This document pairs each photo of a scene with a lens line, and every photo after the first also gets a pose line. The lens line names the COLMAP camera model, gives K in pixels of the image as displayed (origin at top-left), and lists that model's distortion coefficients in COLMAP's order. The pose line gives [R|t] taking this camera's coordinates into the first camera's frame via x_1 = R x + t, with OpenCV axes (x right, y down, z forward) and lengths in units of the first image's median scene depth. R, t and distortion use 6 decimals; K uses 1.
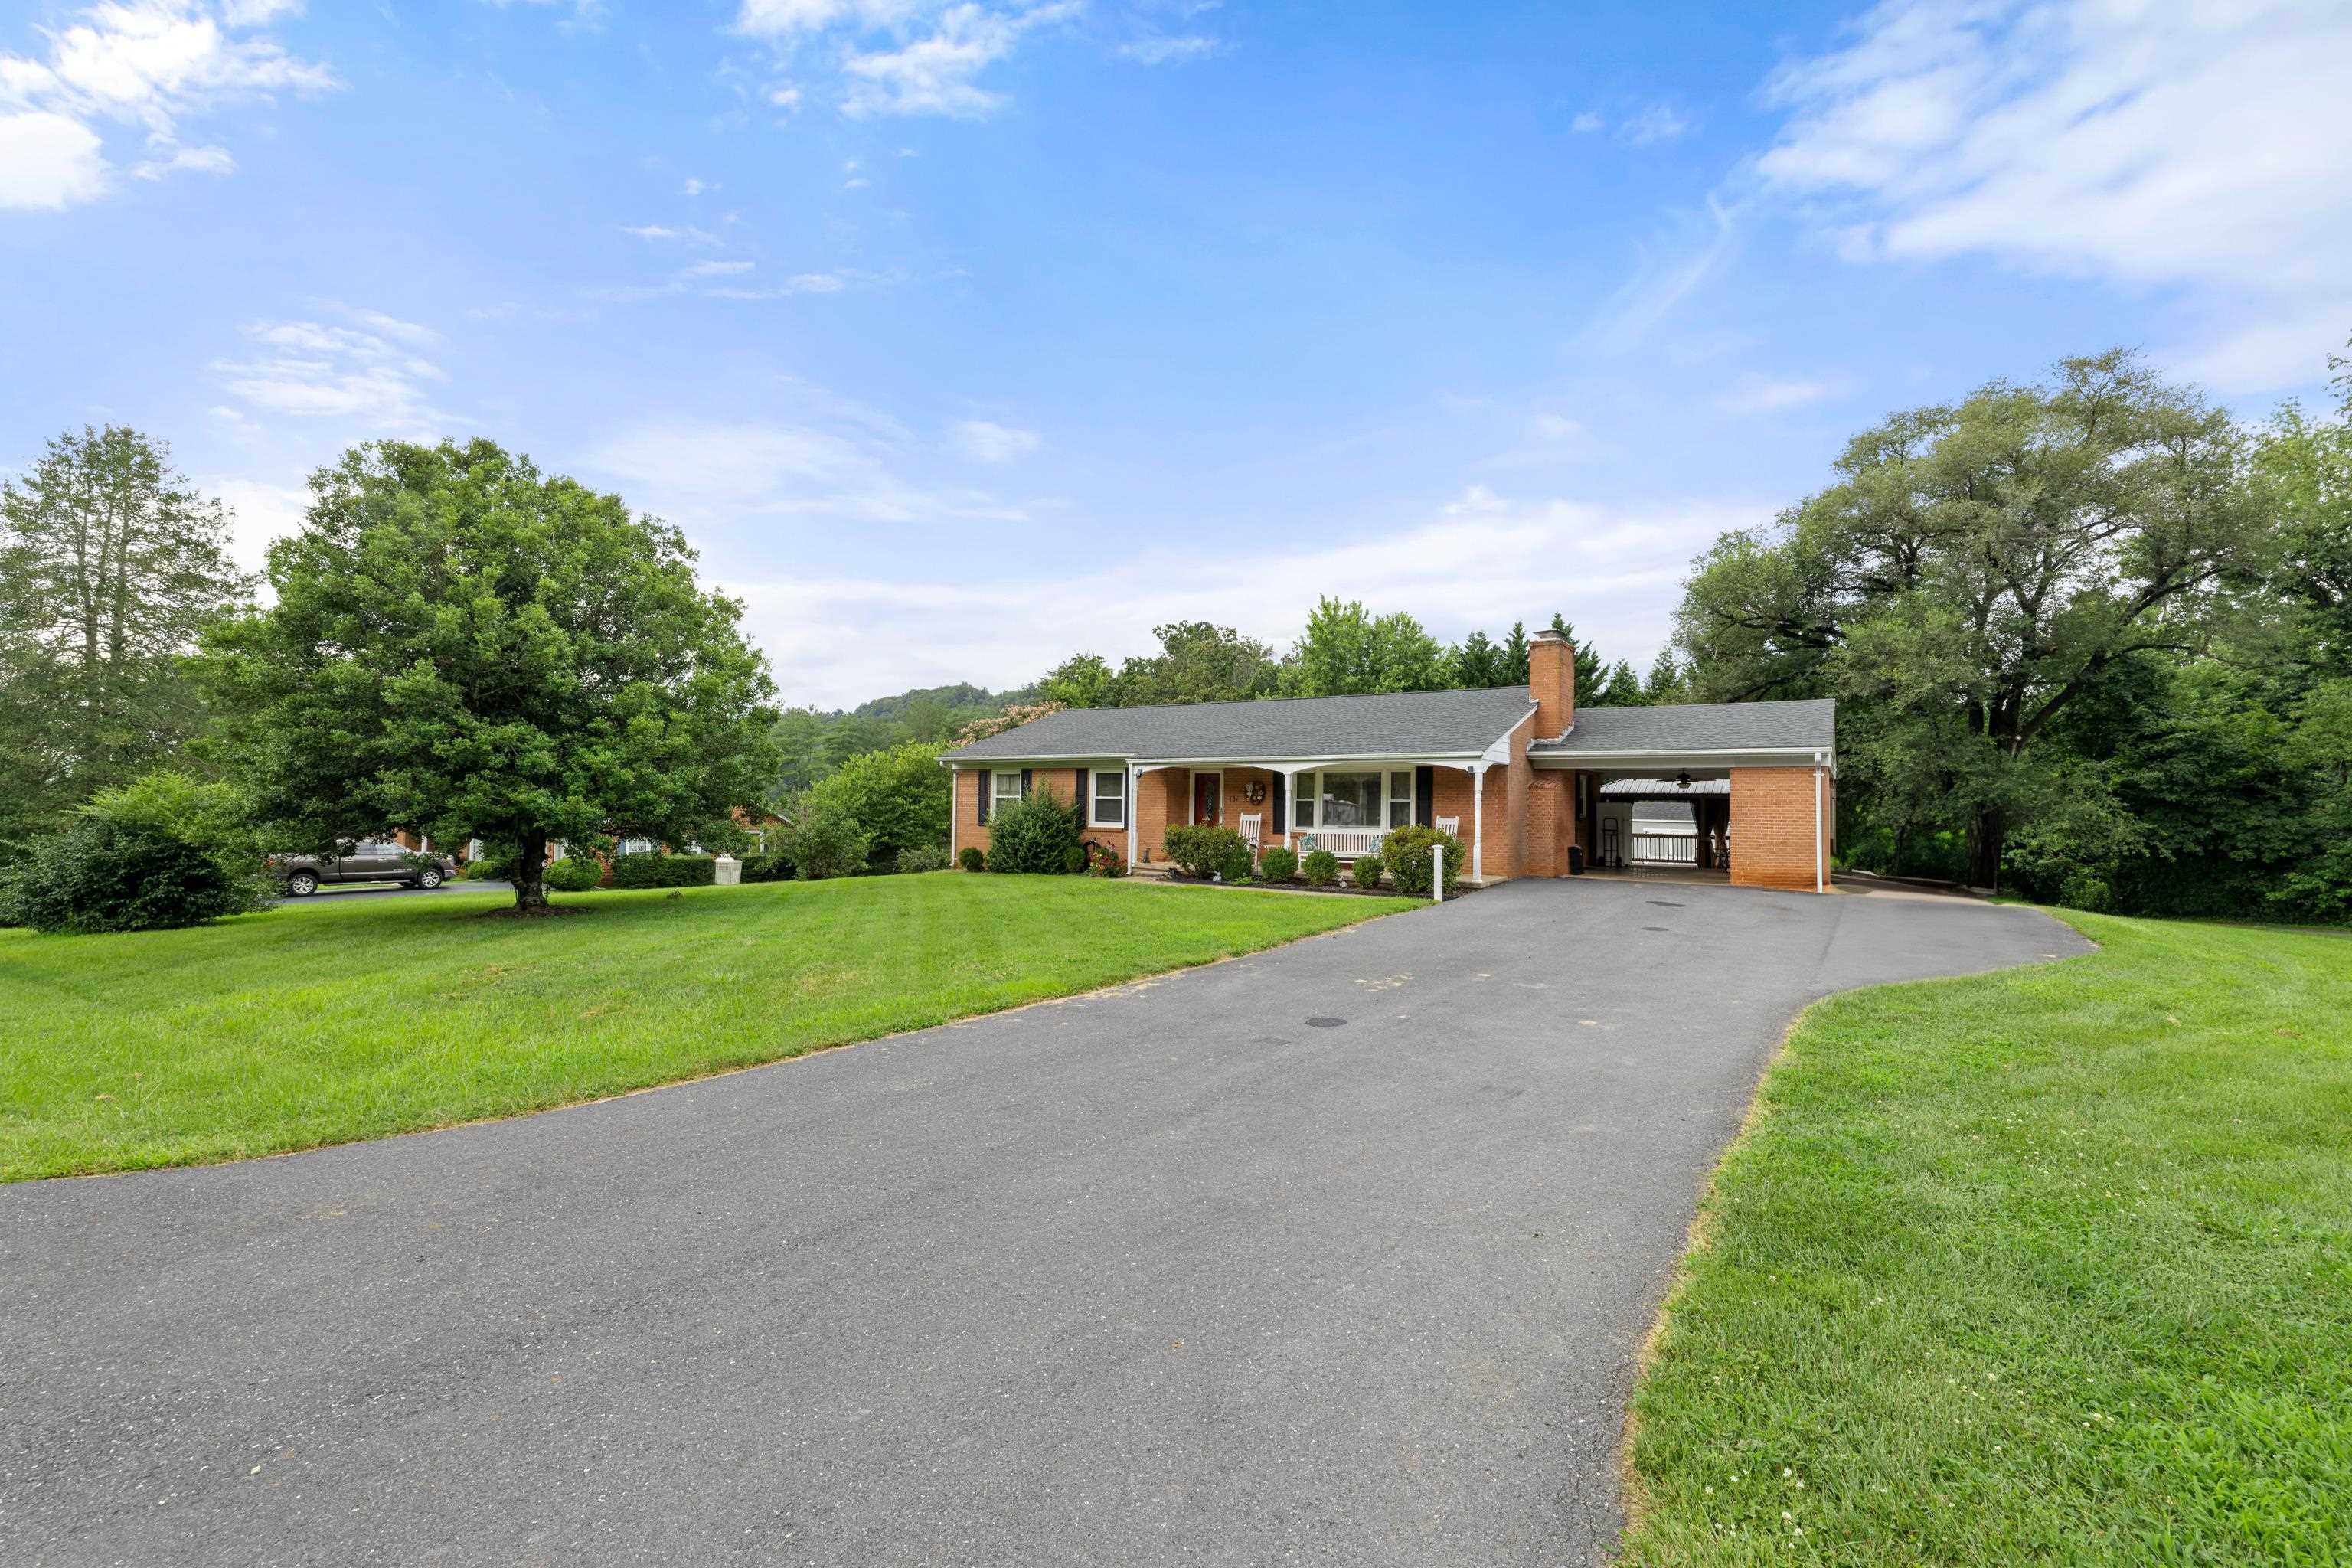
lens RADIAL K [[987.8, 0, 1177.2], [0, 987.8, 775.1], [0, 0, 1]] dist [-0.001891, 0.001407]
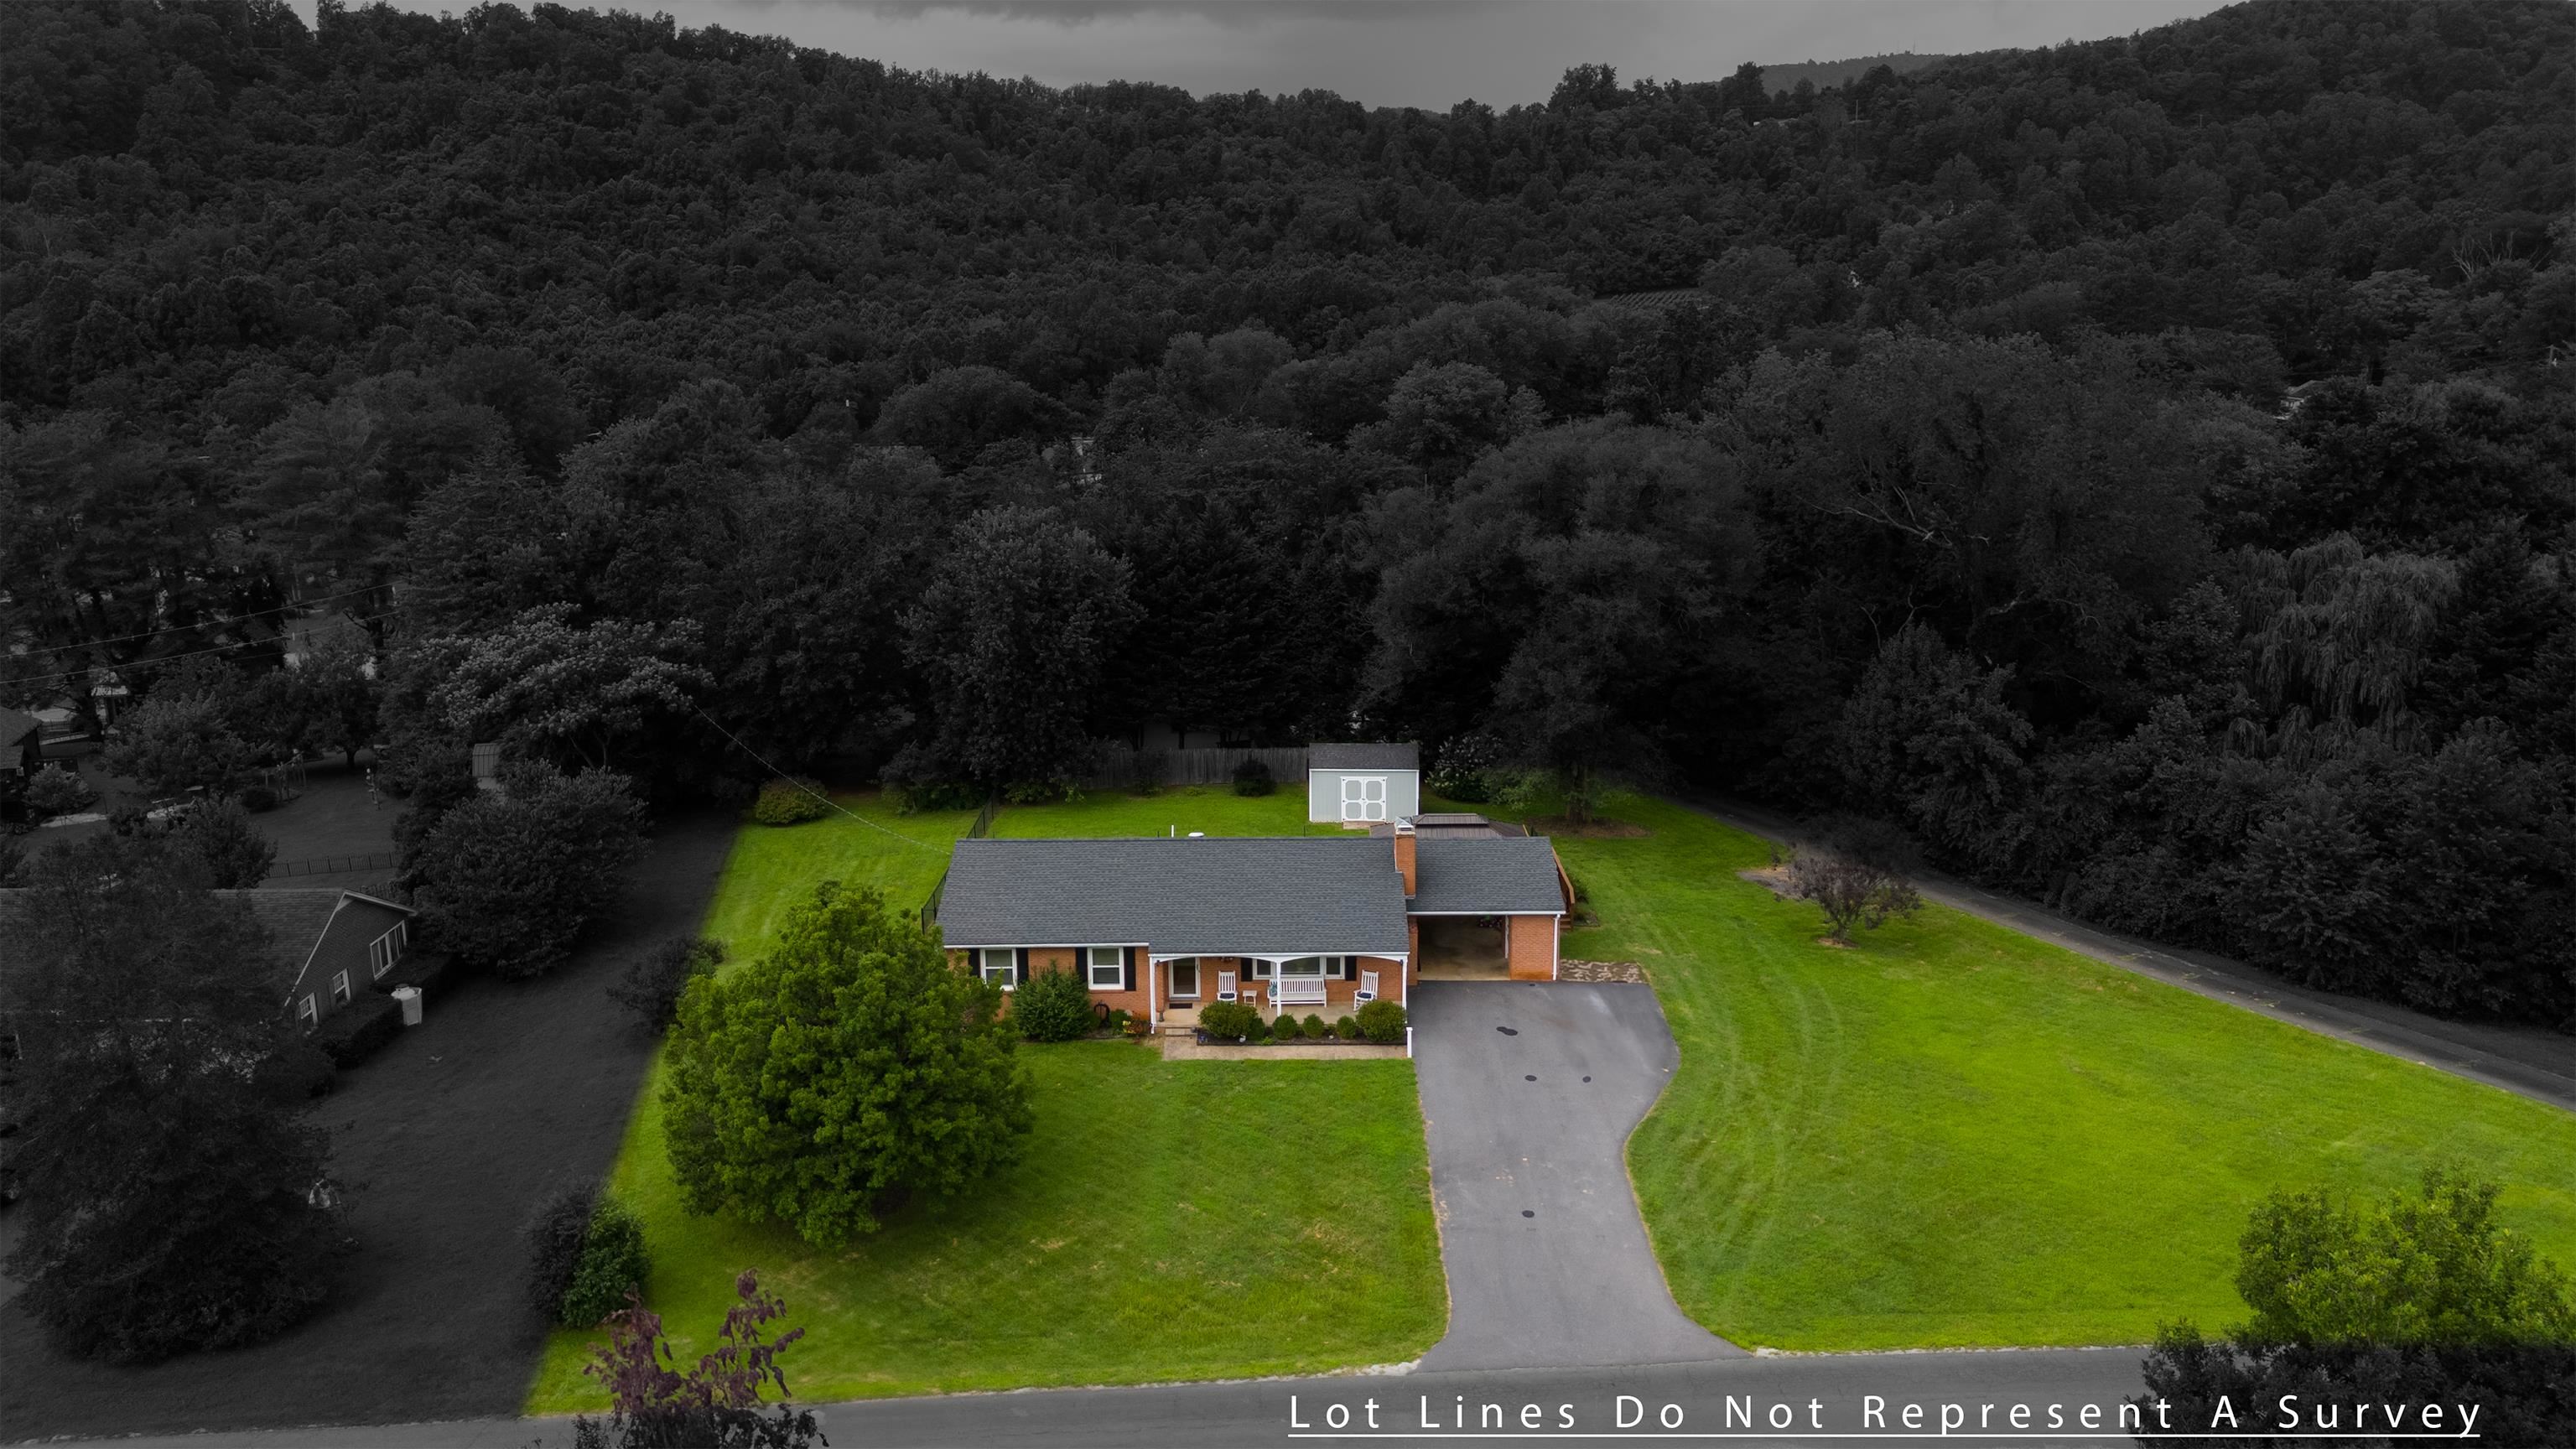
lens RADIAL K [[1908.0, 0, 1284.0], [0, 1908.0, 725.2], [0, 0, 1]] dist [0.063905, -0.057535]
pose [[0.832873, -0.155205, 0.531257, -1.237084], [0.000035, 0.959891, 0.280374, -1.051533], [-0.553464, -0.233497, 0.799473, -1.128639]]
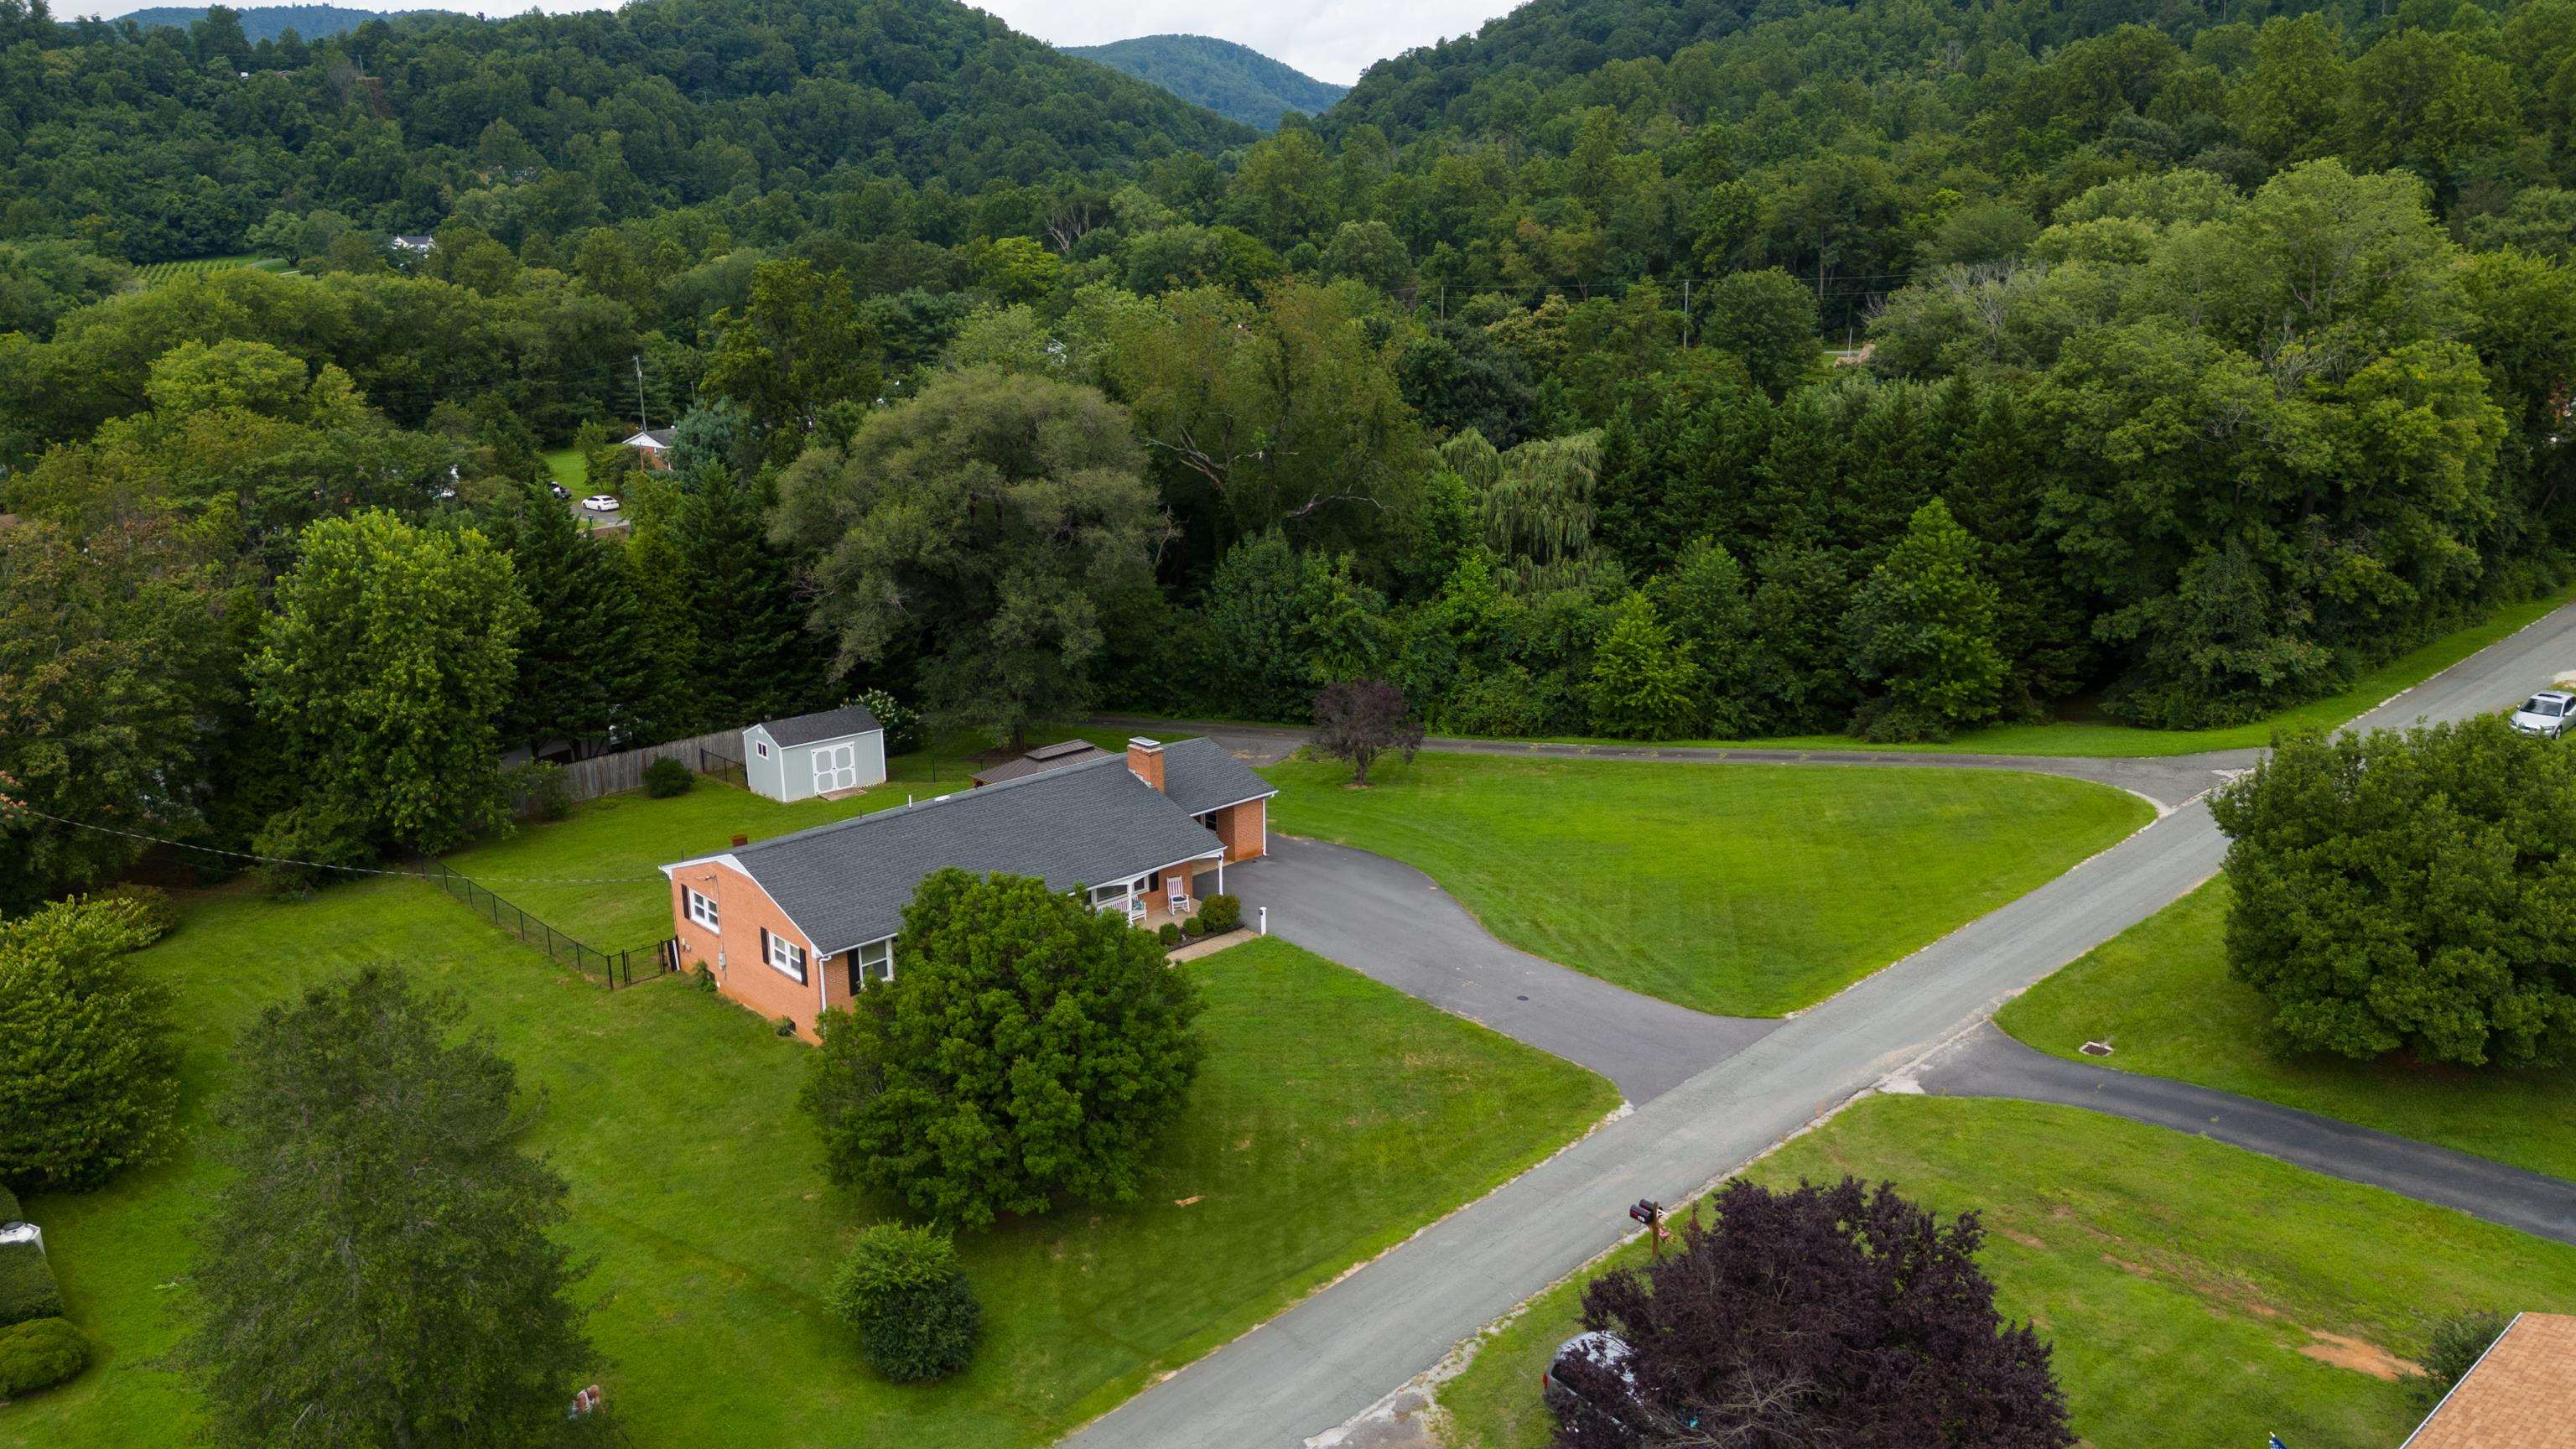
lens RADIAL K [[1895.9, 0, 1300.6], [0, 1895.9, 730.3], [0, 0, 1]] dist [0.062587, -0.057558]
pose [[0.235031, -0.276020, 0.931973, -2.360884], [-0.024871, 0.956810, 0.289648, -1.025358], [-0.971670, -0.091255, 0.218015, 0.075210]]
